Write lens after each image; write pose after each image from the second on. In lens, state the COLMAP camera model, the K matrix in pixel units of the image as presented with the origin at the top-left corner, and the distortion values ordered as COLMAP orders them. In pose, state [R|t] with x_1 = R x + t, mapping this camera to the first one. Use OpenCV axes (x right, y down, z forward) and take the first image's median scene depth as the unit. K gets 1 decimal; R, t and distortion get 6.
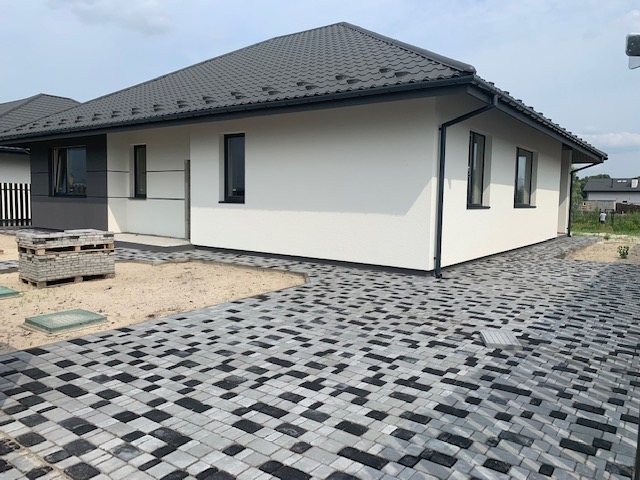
lens RADIAL K [[486.3, 0, 326.5], [0, 486.3, 240.6], [0, 0, 1]] dist [0.074293, 0.000737]
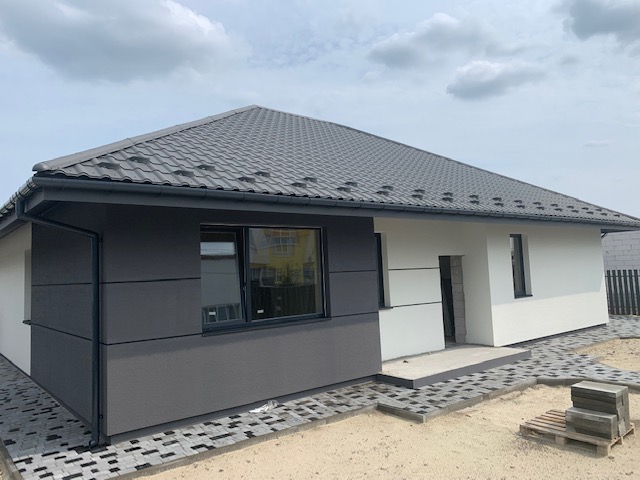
lens RADIAL K [[485.5, 0, 320.0], [0, 485.5, 240.0], [0, 0, 1]] dist [0.073340, -0.000768]
pose [[0.253725, 0.036598, 0.966584, -1.124265], [0.128985, 0.989079, -0.071308, -0.152154], [-0.958638, 0.142767, 0.246234, 0.945564]]
